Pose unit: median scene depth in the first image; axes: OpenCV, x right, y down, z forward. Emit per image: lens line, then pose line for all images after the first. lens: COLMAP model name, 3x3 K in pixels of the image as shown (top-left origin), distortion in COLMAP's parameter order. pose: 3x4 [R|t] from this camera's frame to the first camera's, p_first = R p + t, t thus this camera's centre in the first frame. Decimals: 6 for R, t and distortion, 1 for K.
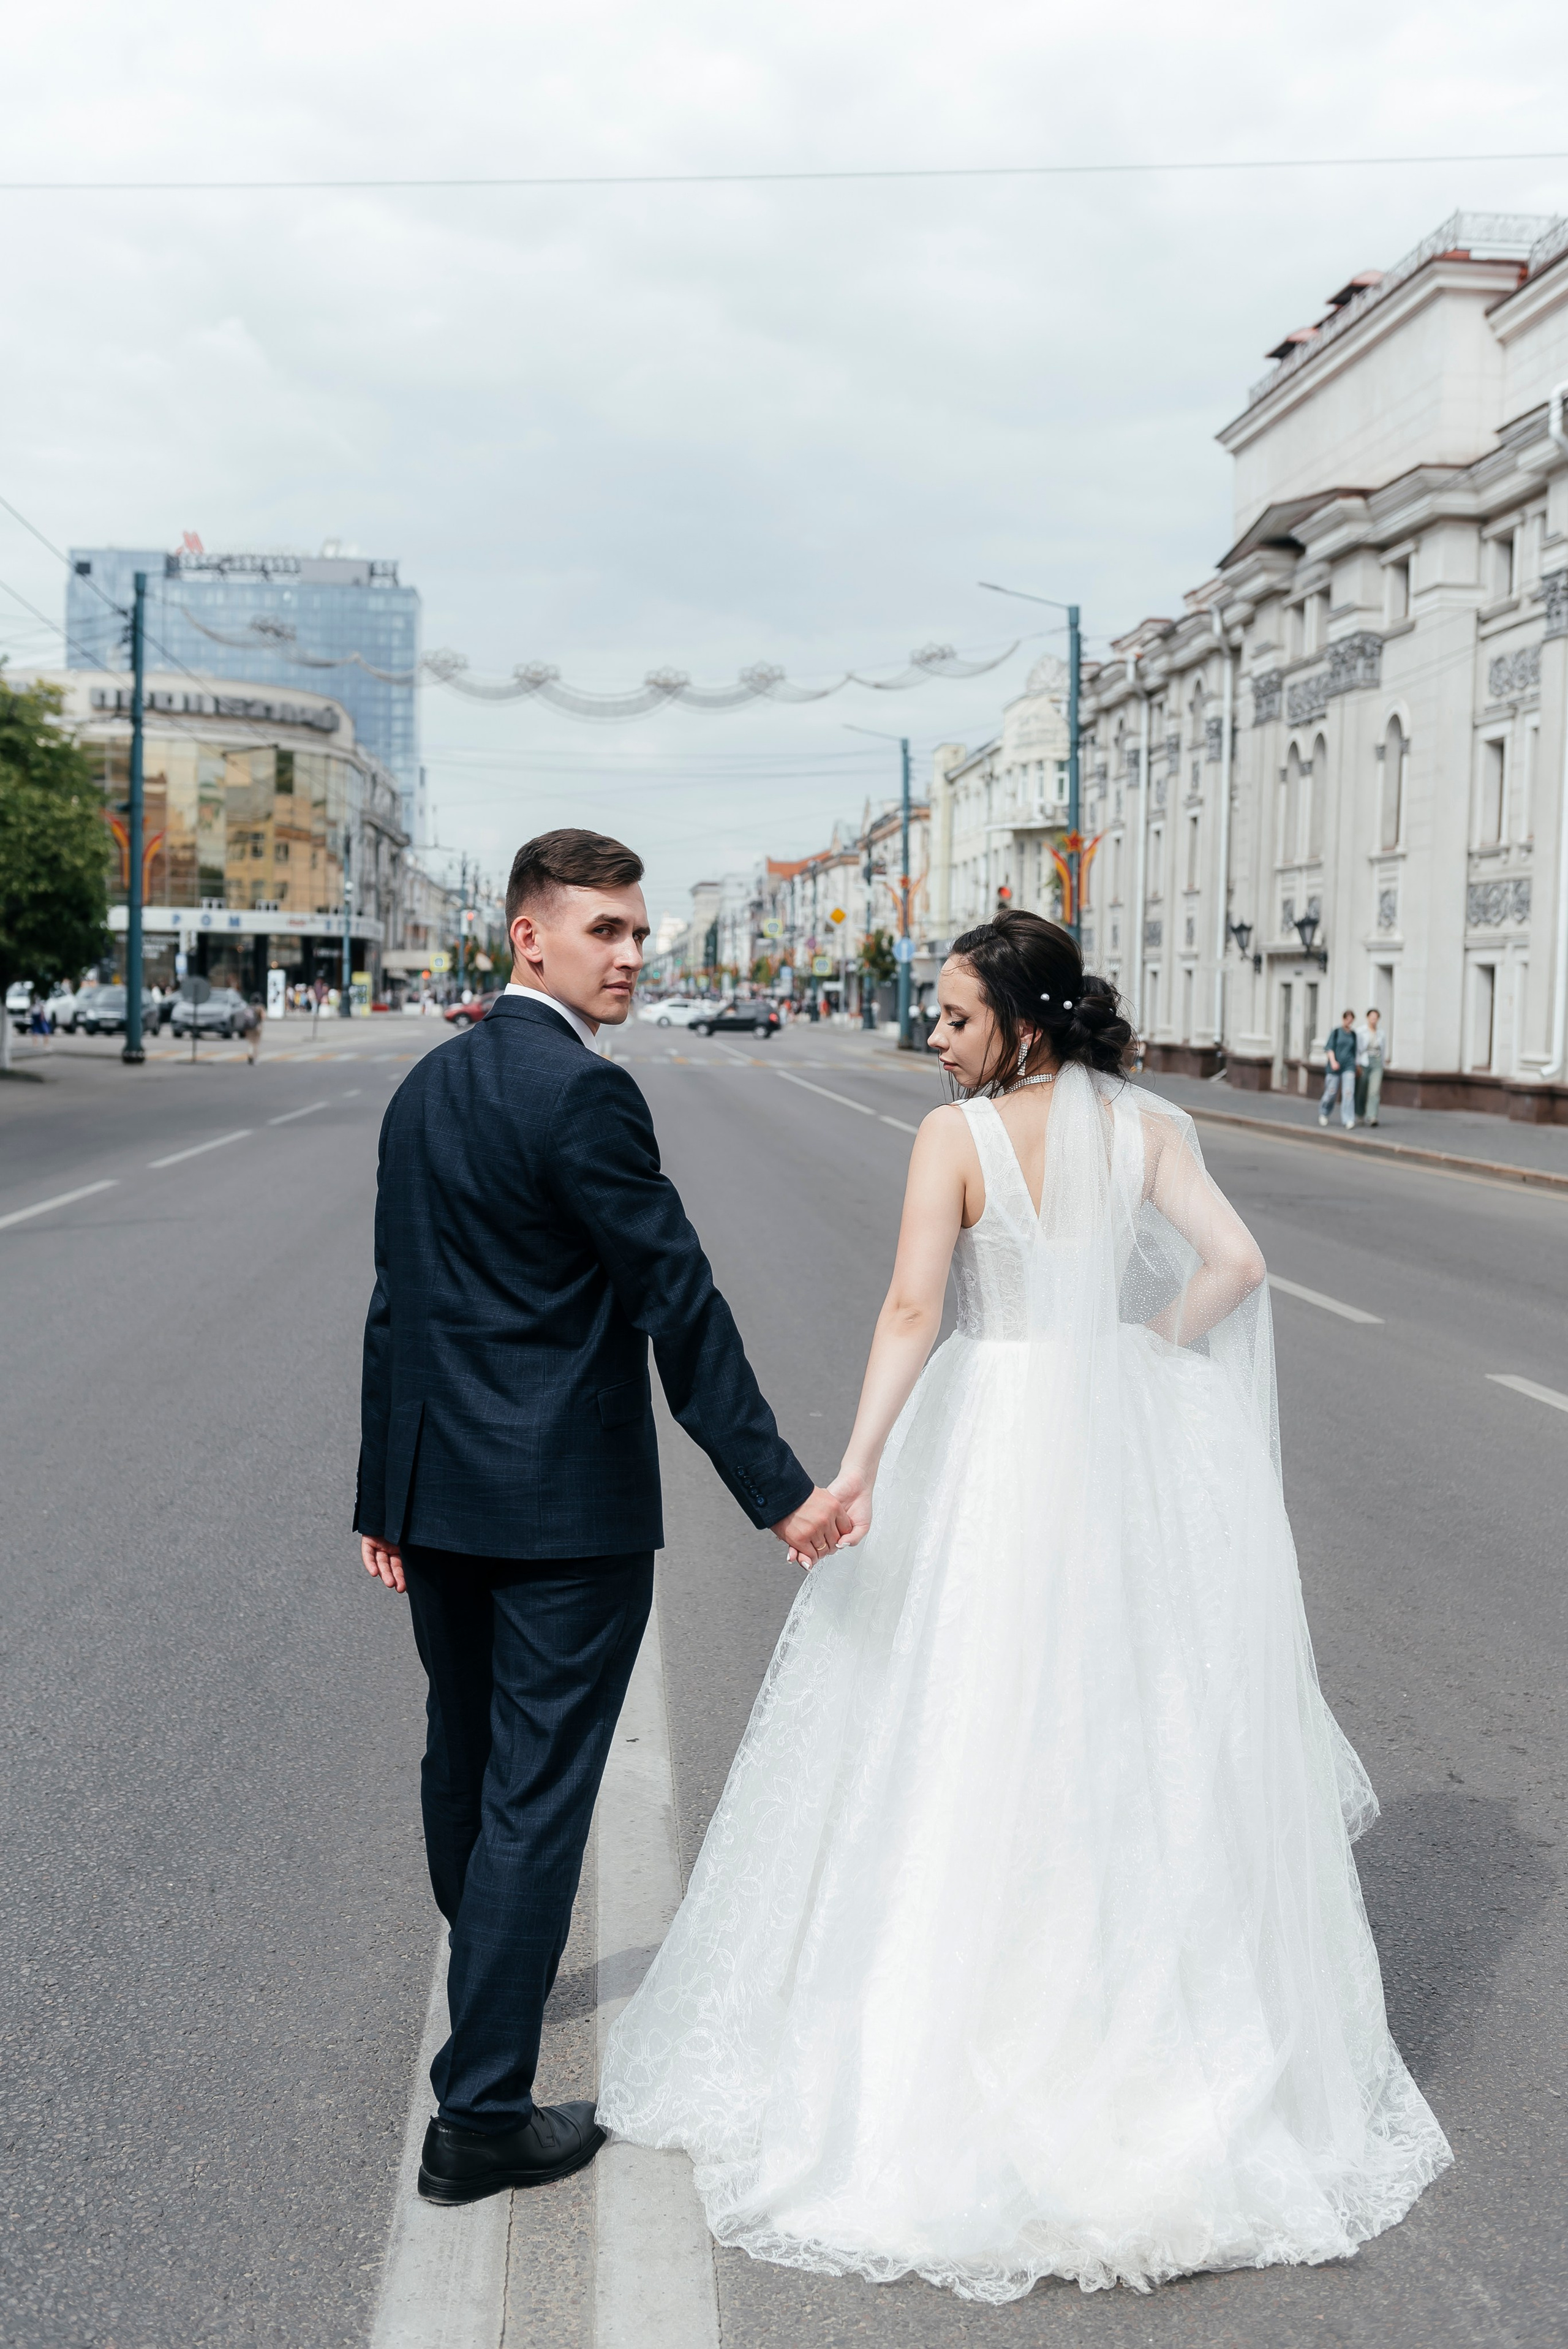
lens RADIAL K [[2434.6, 0, 784.0], [0, 2434.6, 1174.5], [0, 0, 1]] dist [-0.009585, 0.001488]
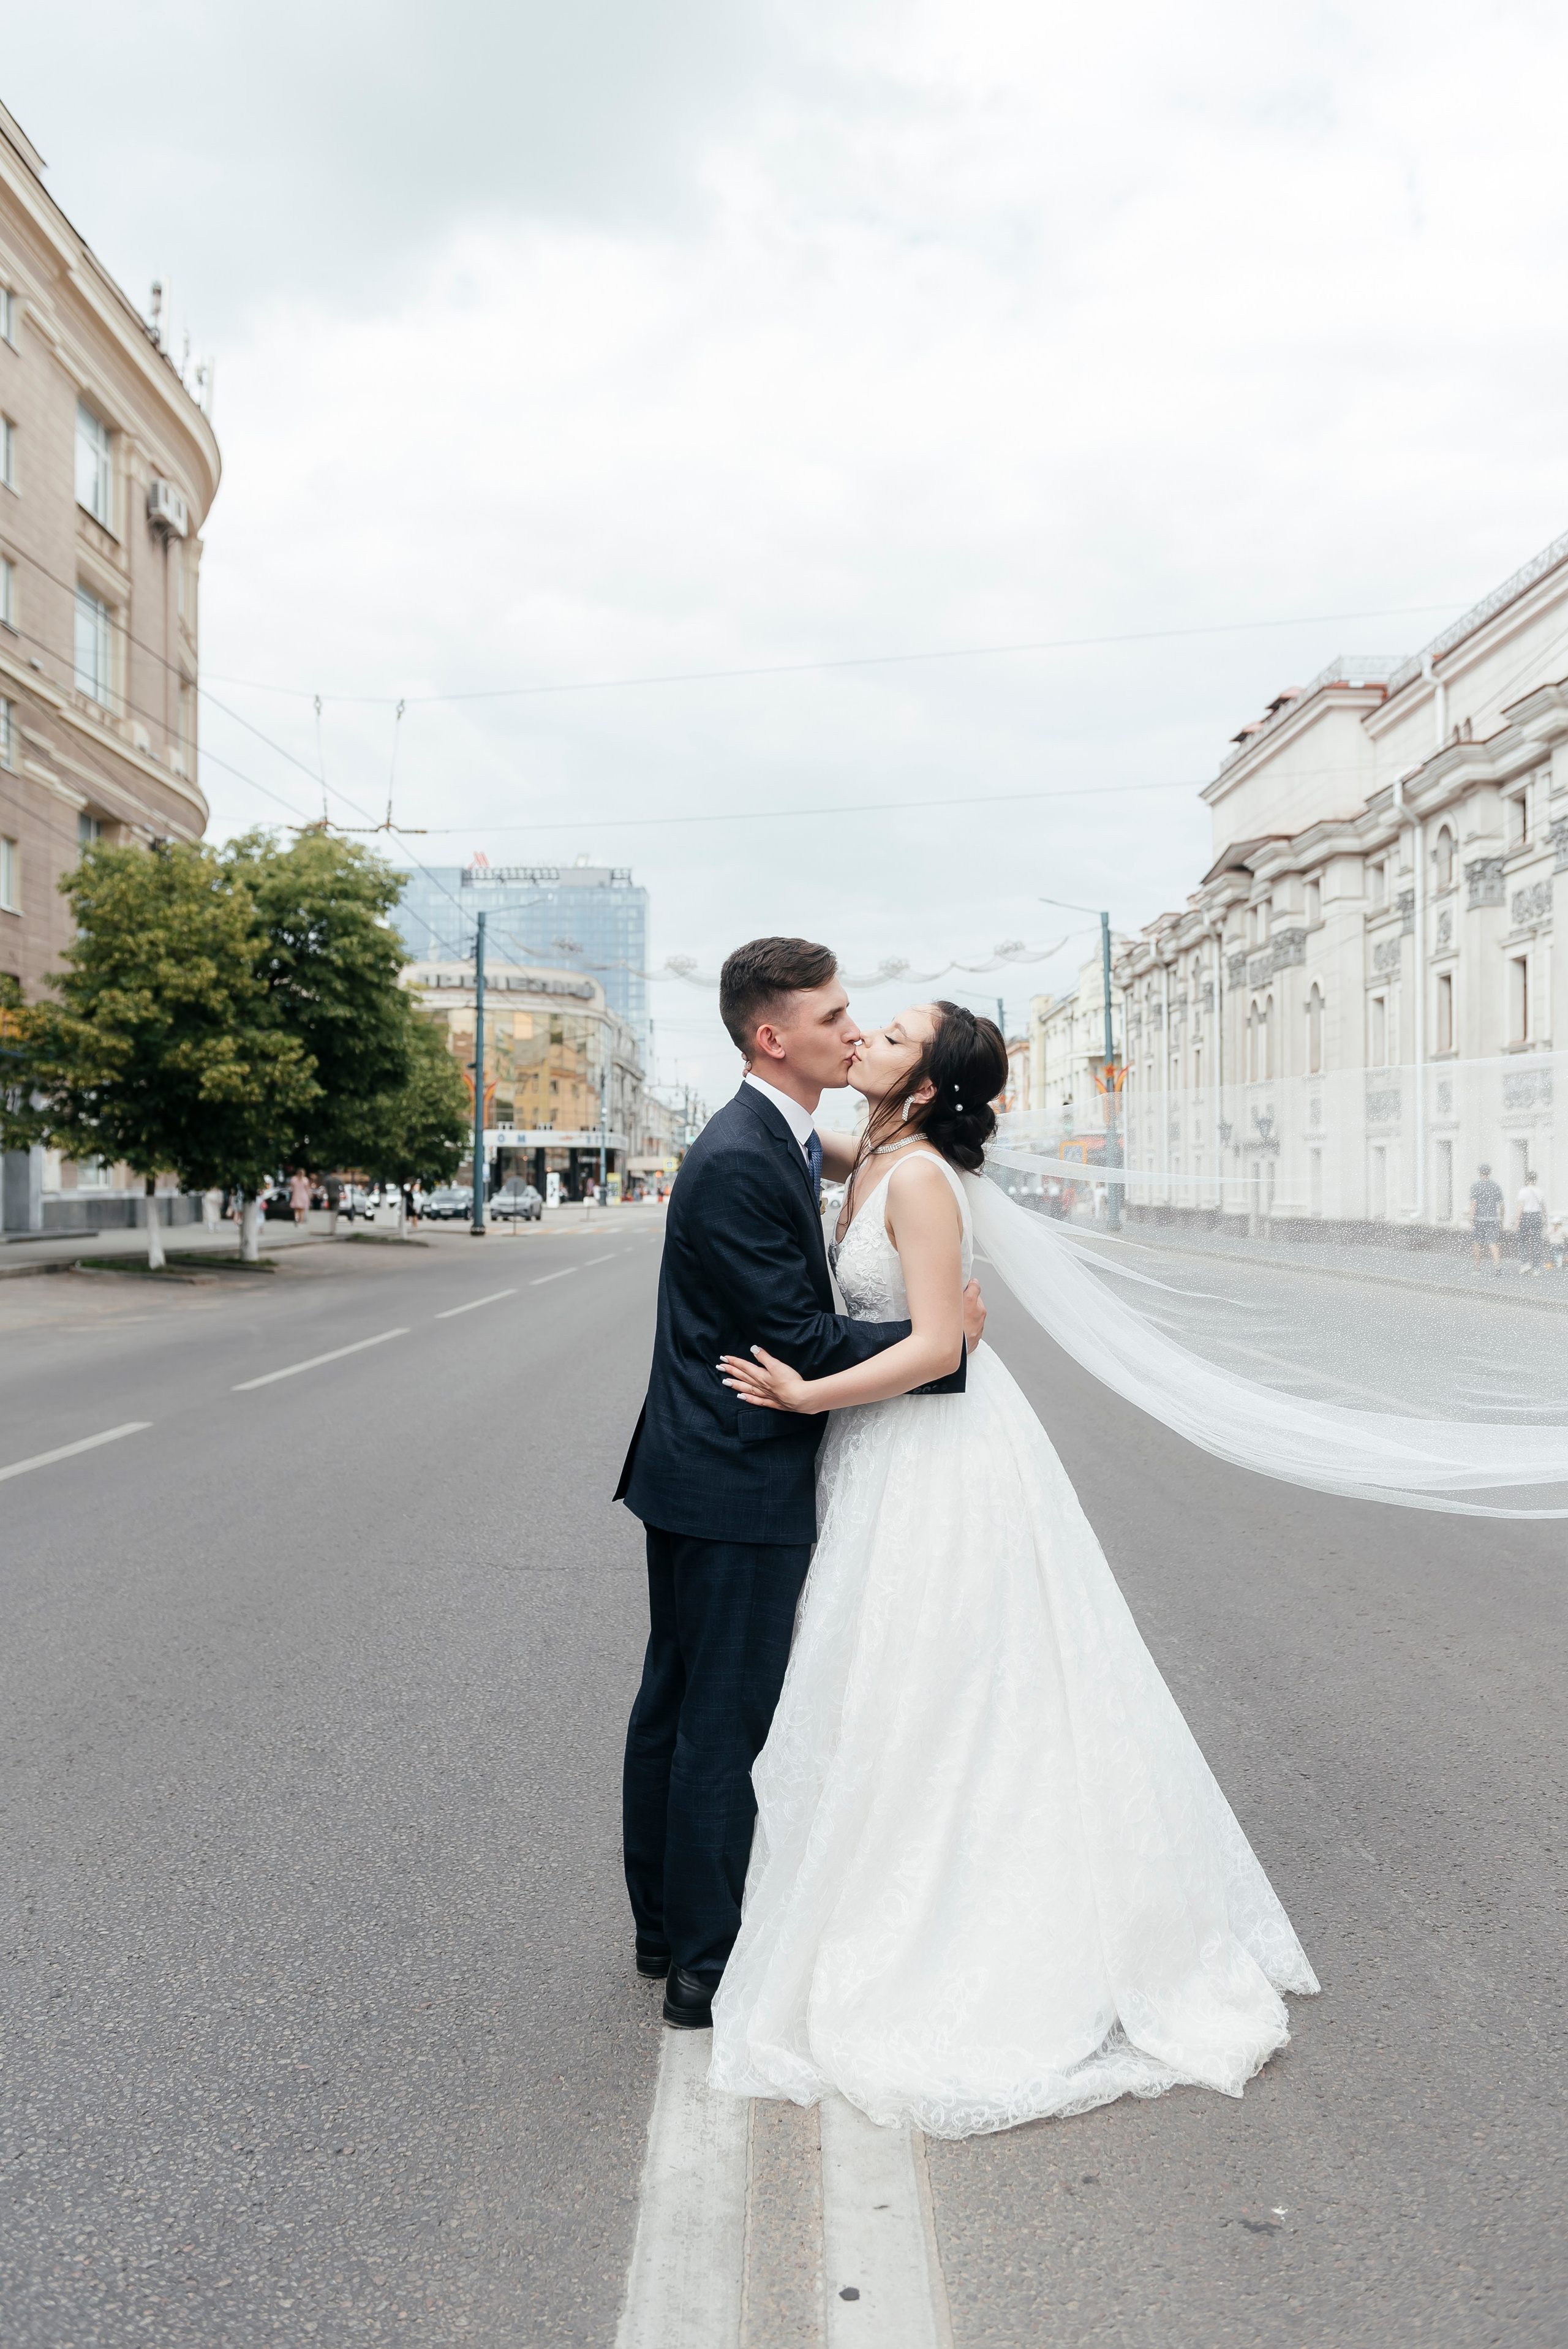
lens RADIAL K [[1977.9, 0, 784.0], [0, 1977.9, 1174.5], [0, 0, 1]] dist [-0.002208, -0.000346]
pose [[0.996790, -0.023878, -0.076417, 0.012953], [0.017668, 0.996562, -0.080940, 0.017878], [0.078087, 0.079330, 0.993785, -0.187391]]
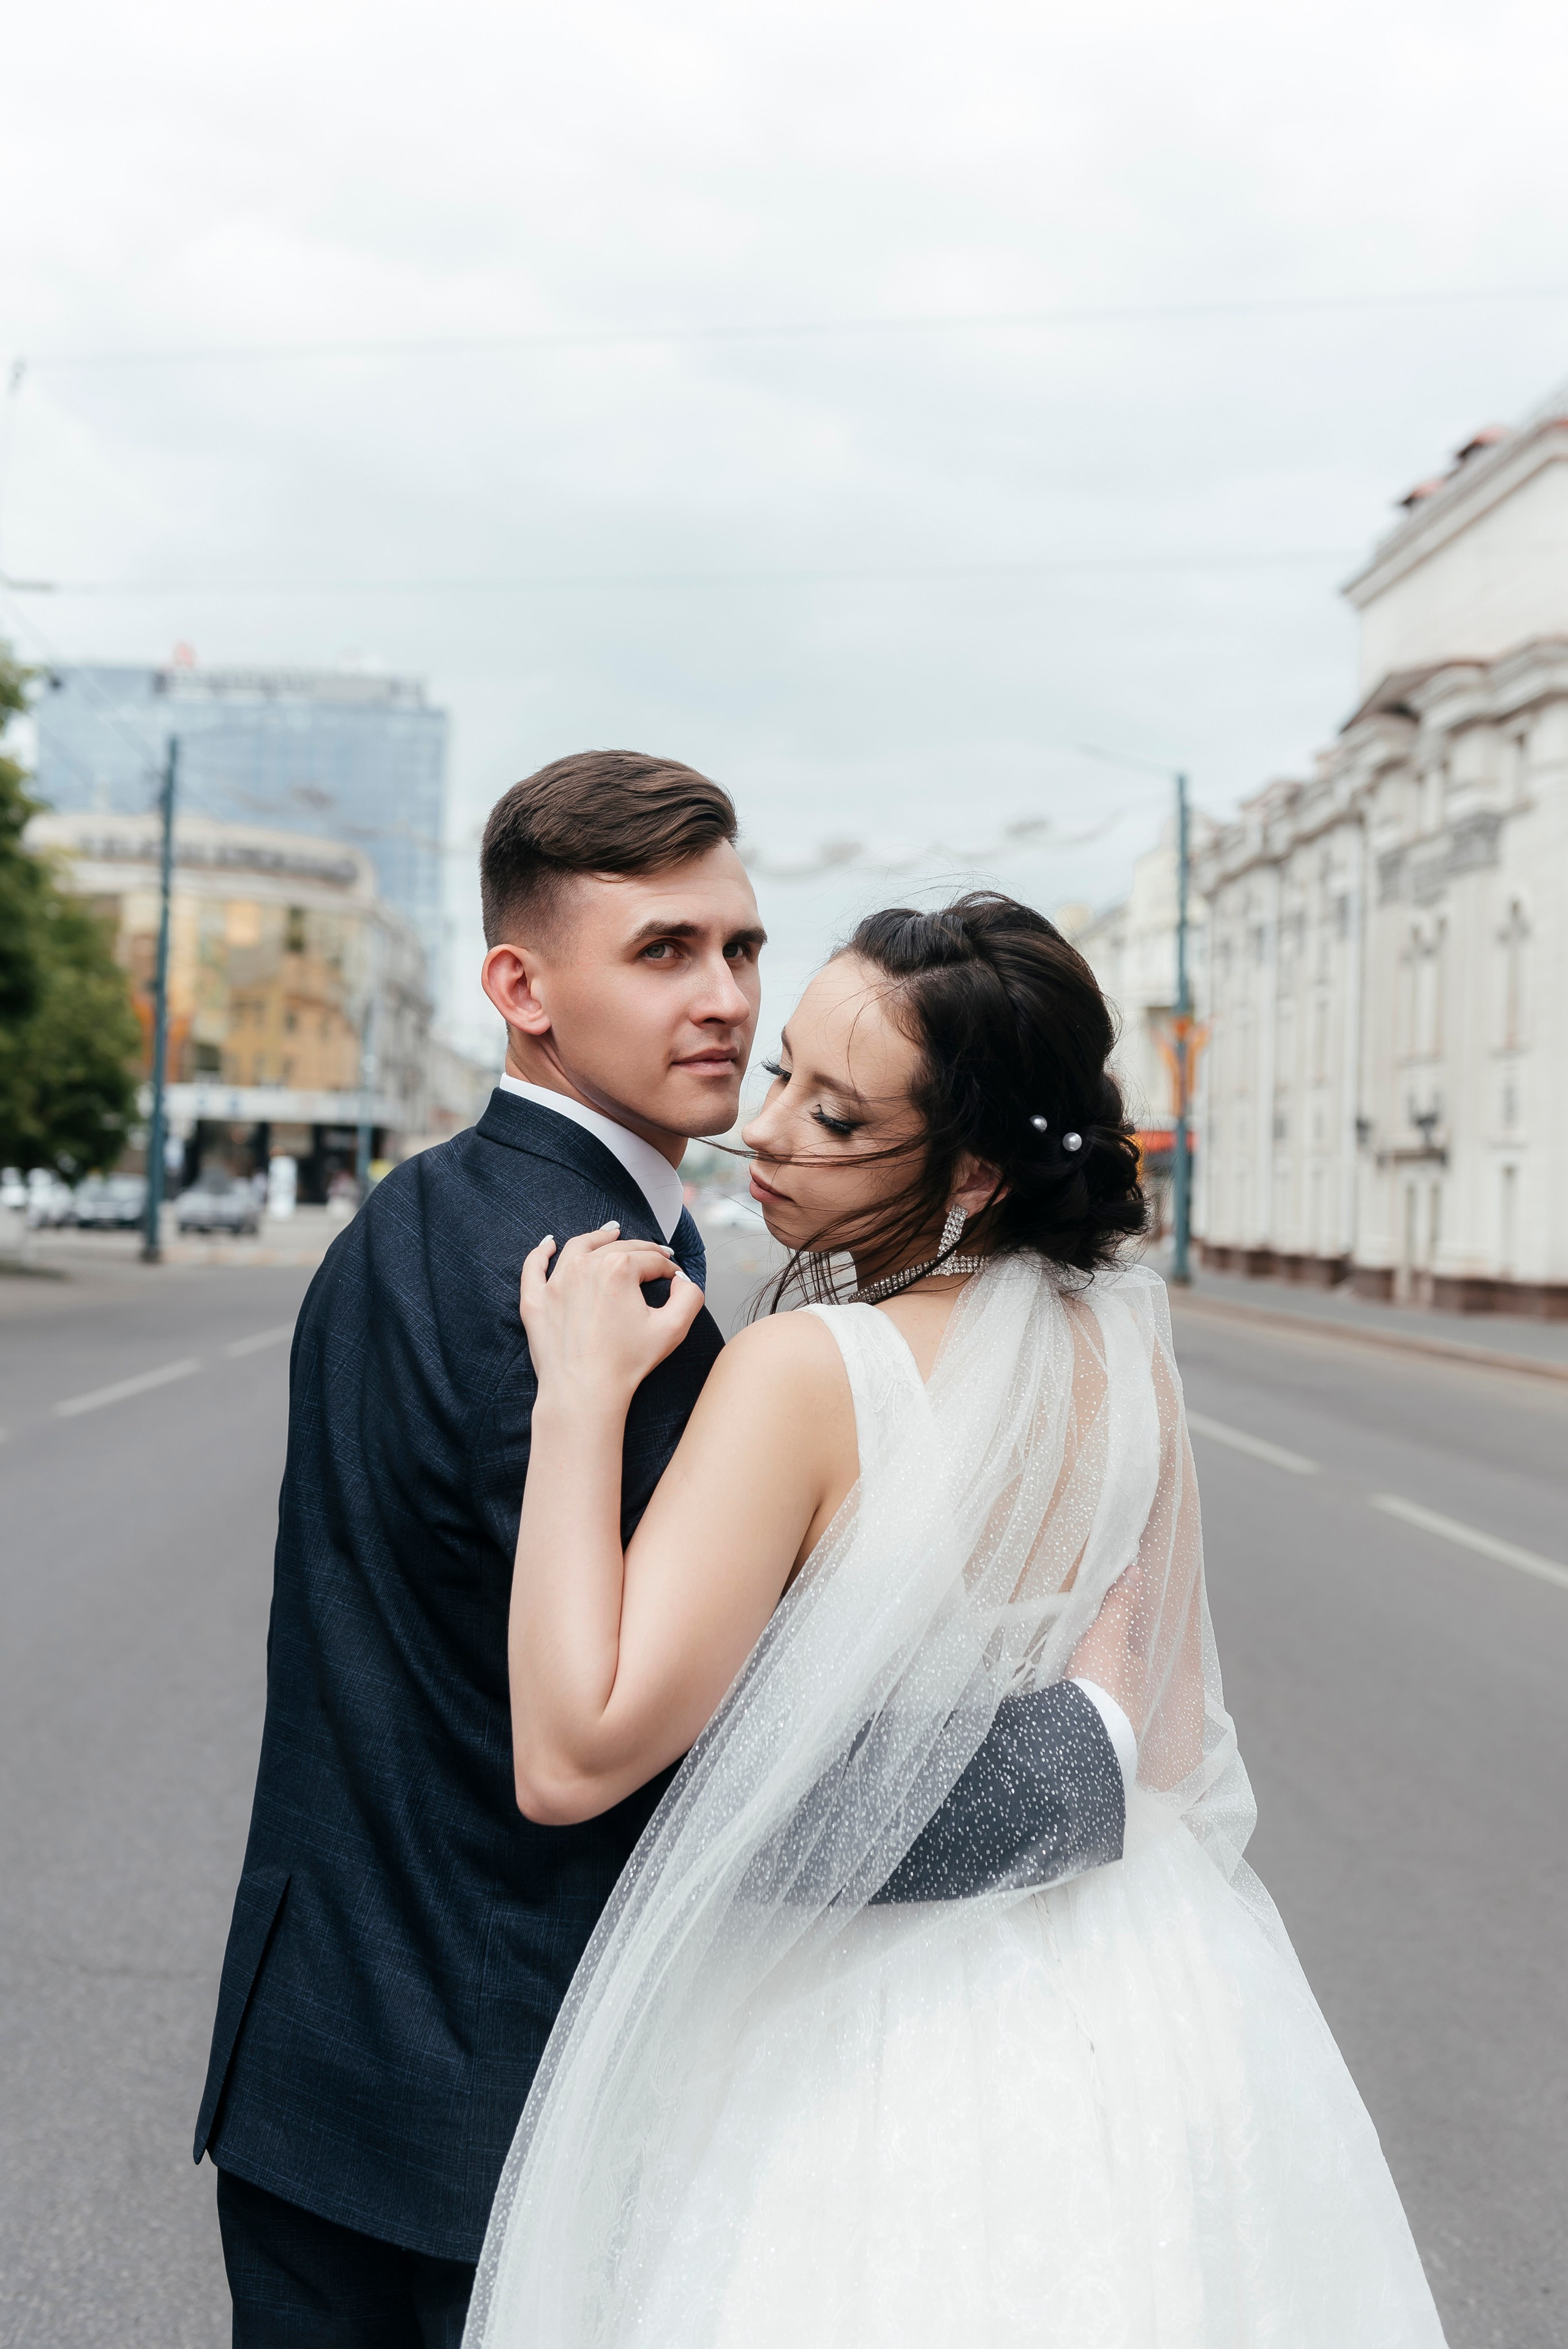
lens RADIAL K [[3106.5, 0, 784.0], [0, 3106.5, 1174.5], [0, 0, 1]] dist [0.012884, 0.017247]
pose [[0.999355, 0.007868, -0.035030, 0.011341], [-0.010653, 0.996735, -0.080041, 0.012244], [0.034286, 0.080362, 0.996176, -0.155554]]
